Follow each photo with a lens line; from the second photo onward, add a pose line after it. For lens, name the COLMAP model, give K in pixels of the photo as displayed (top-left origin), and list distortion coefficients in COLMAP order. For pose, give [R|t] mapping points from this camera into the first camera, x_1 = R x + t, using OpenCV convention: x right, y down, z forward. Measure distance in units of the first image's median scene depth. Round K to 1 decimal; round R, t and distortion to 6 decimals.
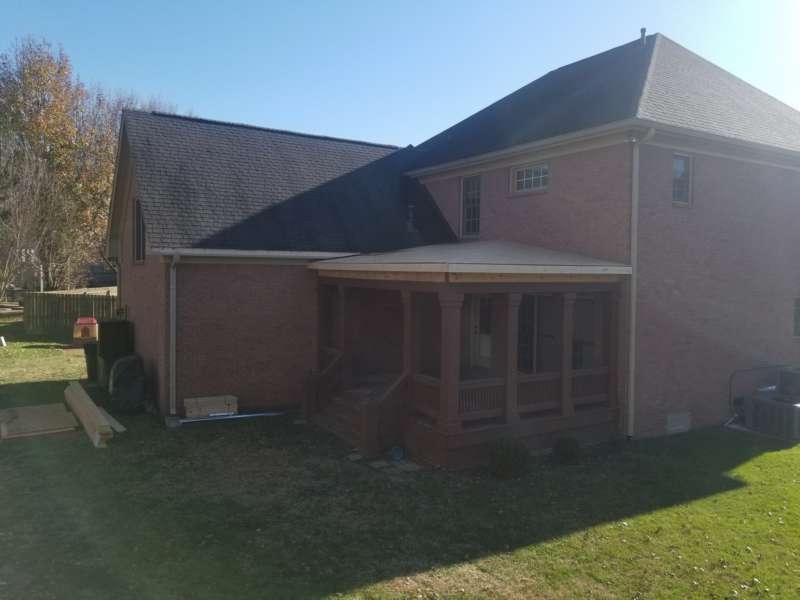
lens RADIAL K [[617.5, 0, 398.5], [0, 617.5, 283.6], [0, 0, 1]] dist [0.069302, -0.091404]
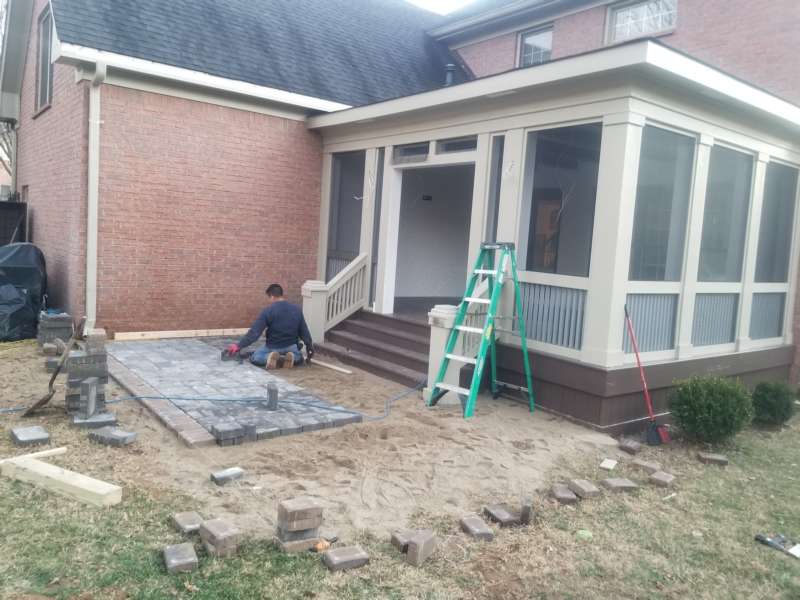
lens RADIAL K [[617.5, 0, 398.5], [0, 617.5, 283.6], [0, 0, 1]] dist [0.069302, -0.091404]
pose [[0.993288, 0.044847, 0.106620, -0.119811], [-0.049643, 0.997851, 0.042760, 0.110390], [-0.104474, -0.047766, 0.993380, 0.334466]]
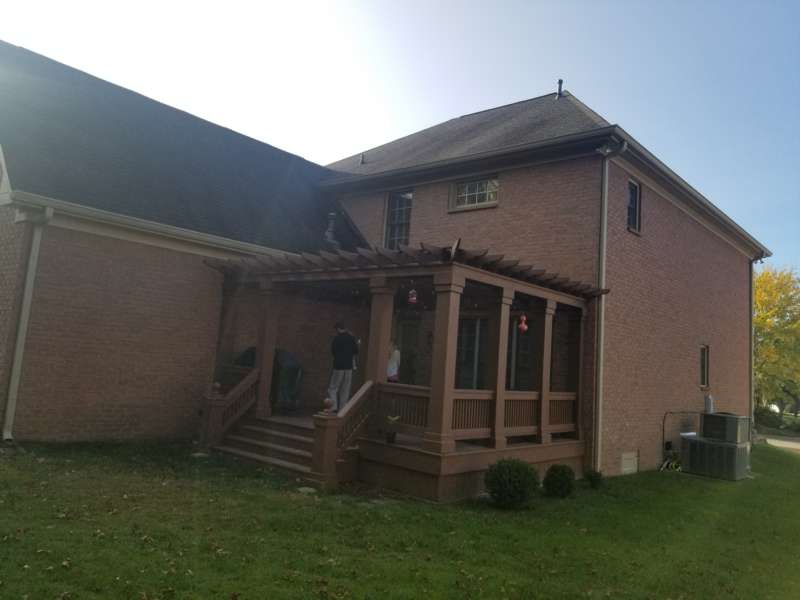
lens RADIAL K [[617.5, 0, 398.5], [0, 617.5, 283.6], [0, 0, 1]] dist [0.069302, -0.091404]
pose [[0.950918, 0.097837, 0.293569, -0.157956], [-0.055988, 0.987442, -0.147730, 0.108844], [-0.304336, 0.124043, 0.944454, 0.189038]]
